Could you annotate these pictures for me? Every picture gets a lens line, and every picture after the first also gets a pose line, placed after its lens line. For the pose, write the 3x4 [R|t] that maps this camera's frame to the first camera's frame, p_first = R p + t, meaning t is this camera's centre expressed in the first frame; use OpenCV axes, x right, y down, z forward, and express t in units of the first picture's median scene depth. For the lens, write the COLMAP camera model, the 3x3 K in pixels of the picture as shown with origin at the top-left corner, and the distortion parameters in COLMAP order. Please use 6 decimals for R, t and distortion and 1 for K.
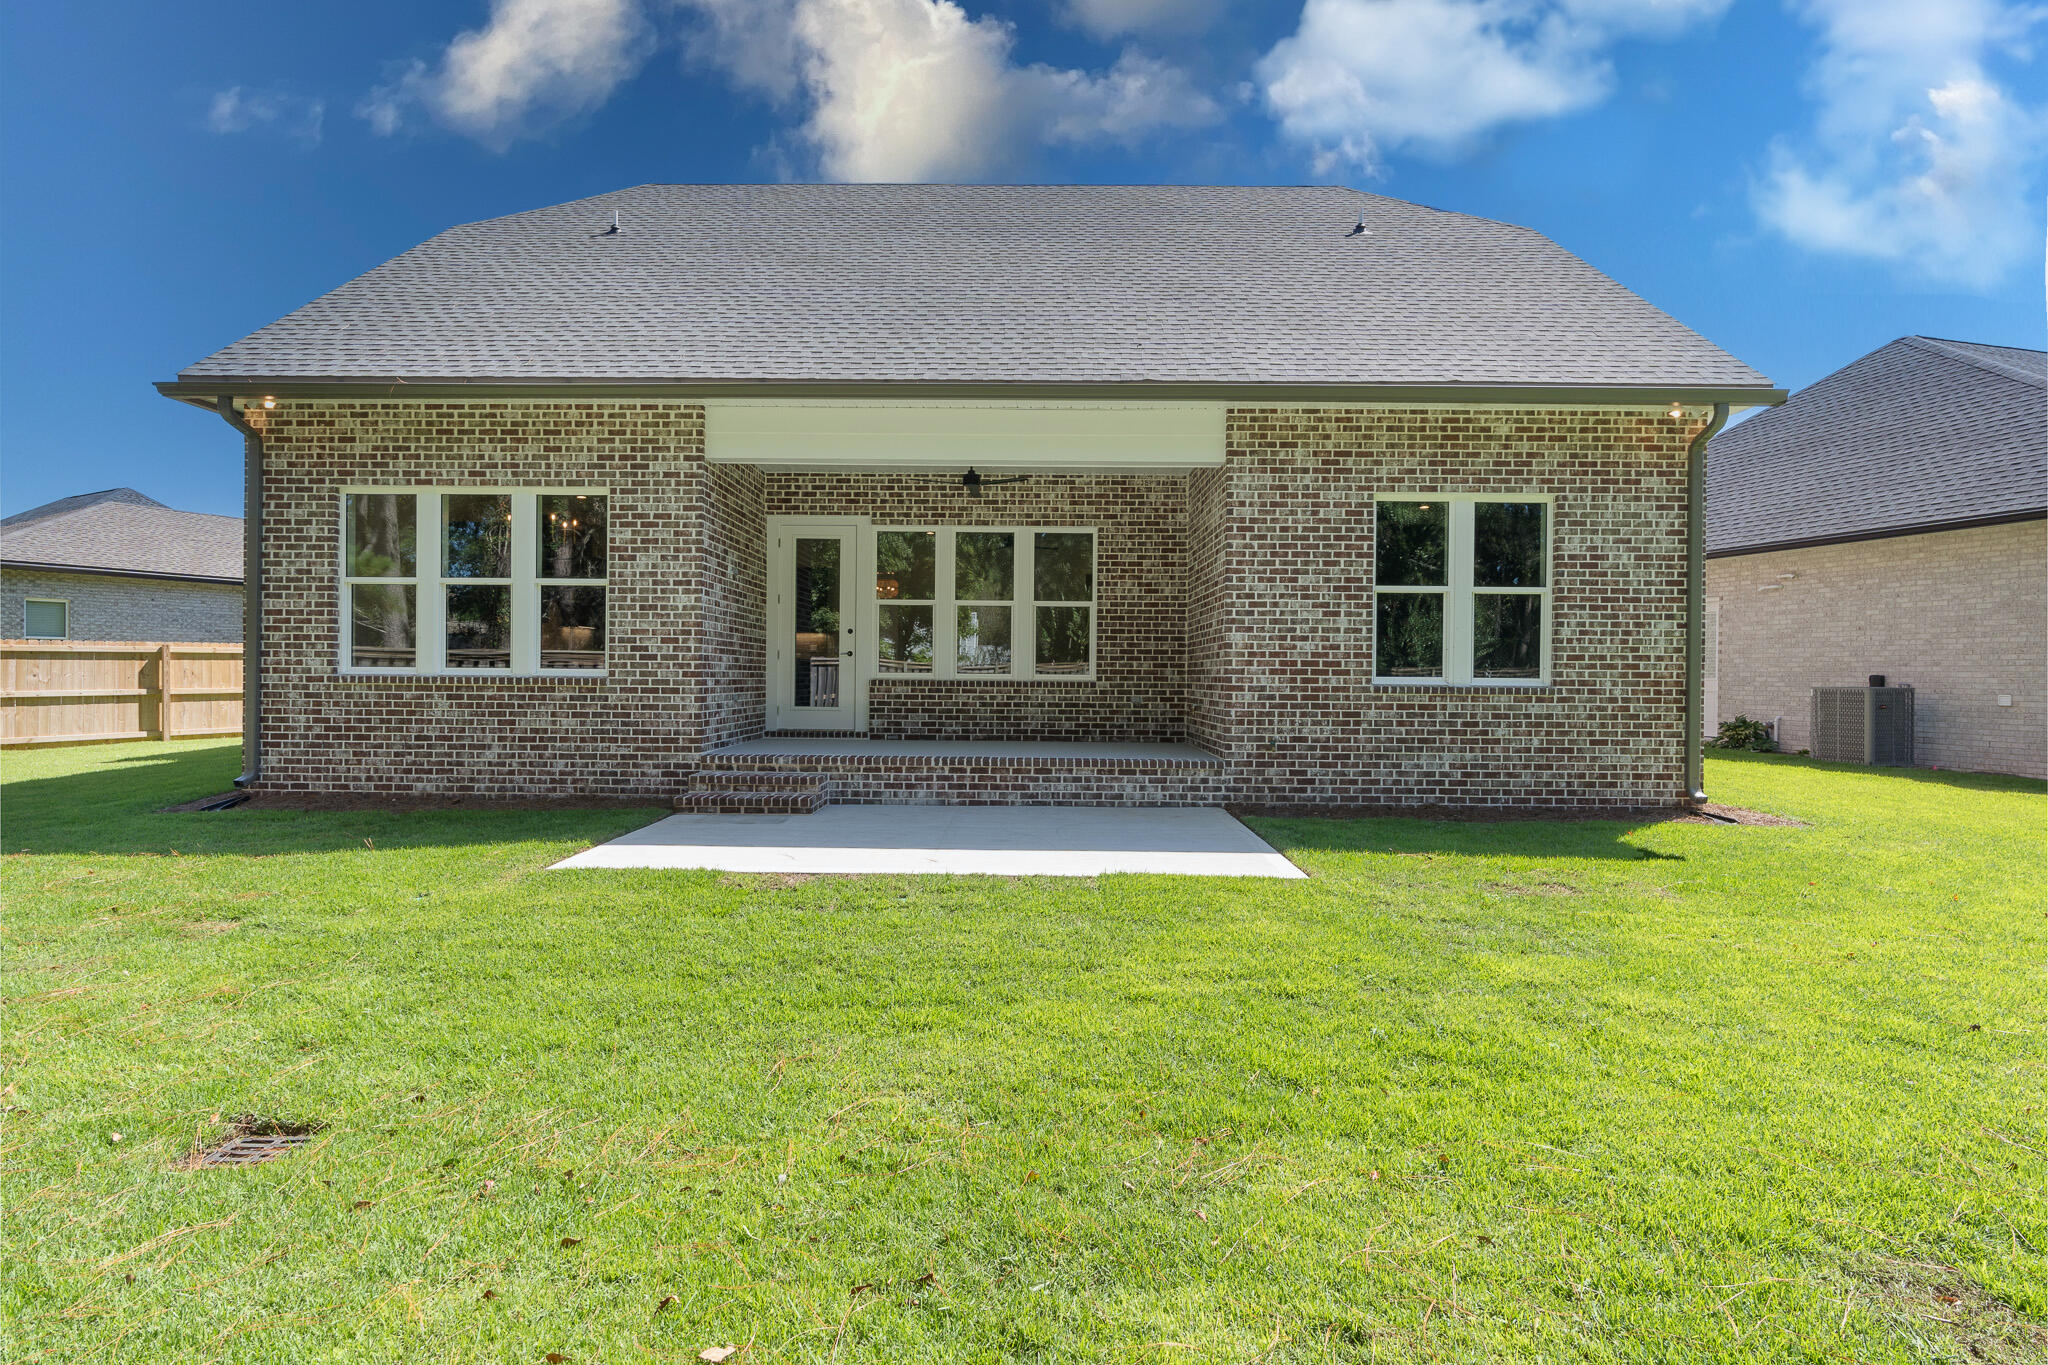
lens RADIAL K [[994.1, 0, 1024.5], [0, 994.1, 685.7], [0, 0, 1]] dist [-0.009258, 0.002082]
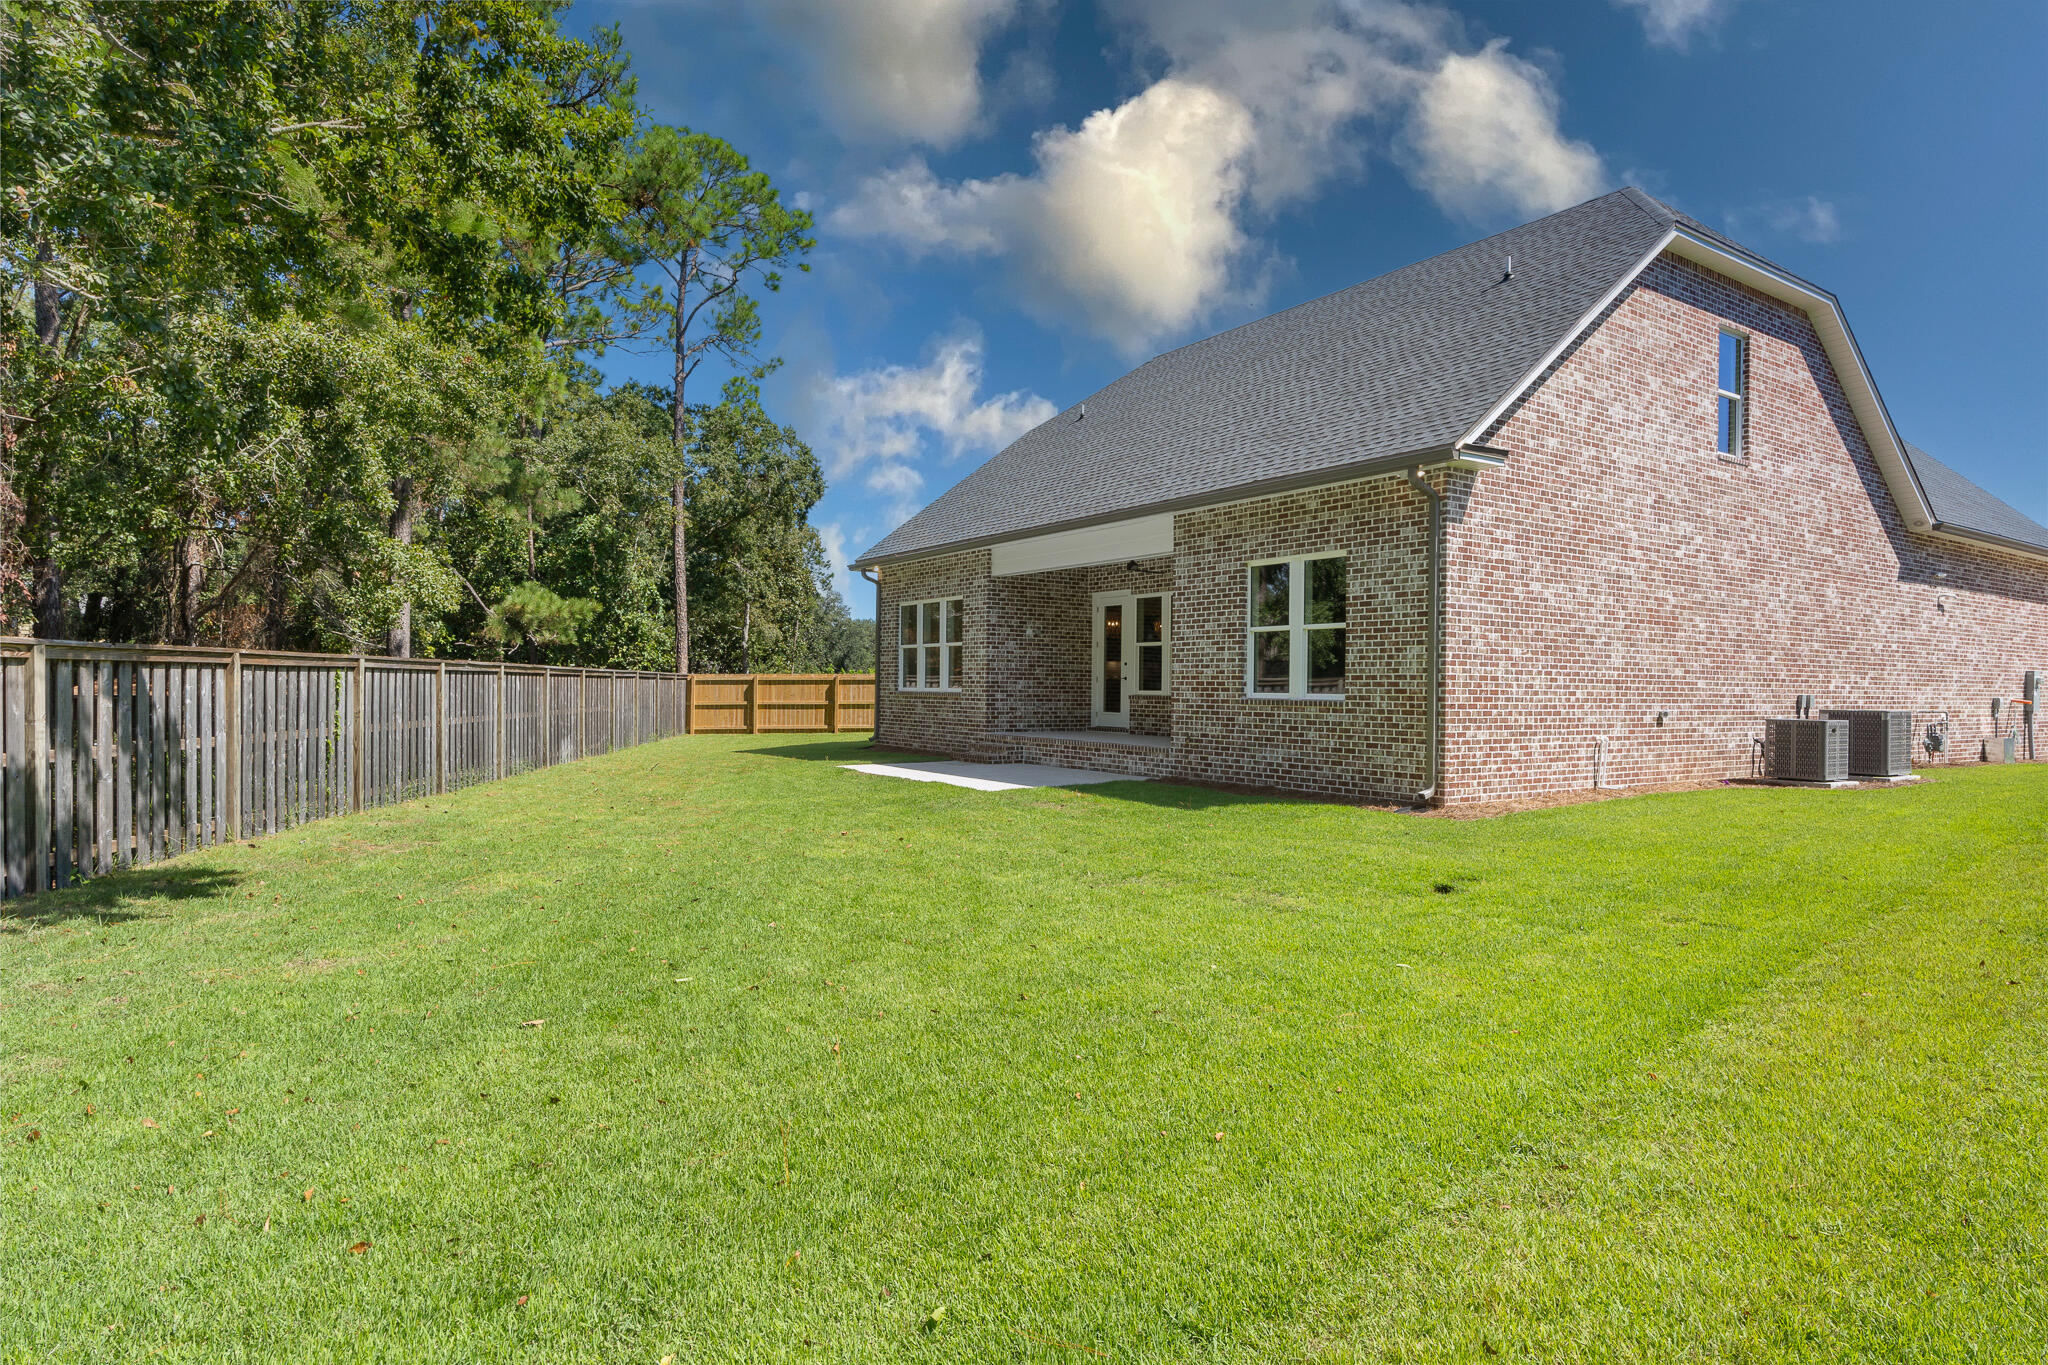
lens RADIAL K [[1139.9, 0, 1023.4], [0, 1139.9, 685.8], [0, 0, 1]] dist [-0.003893, 0.002909]
pose [[0.563095, -0.003260, -0.826386, 1.511286], [-0.021033, 0.999612, -0.018276, 0.017605], [0.826124, 0.027672, 0.562808, -0.163677]]
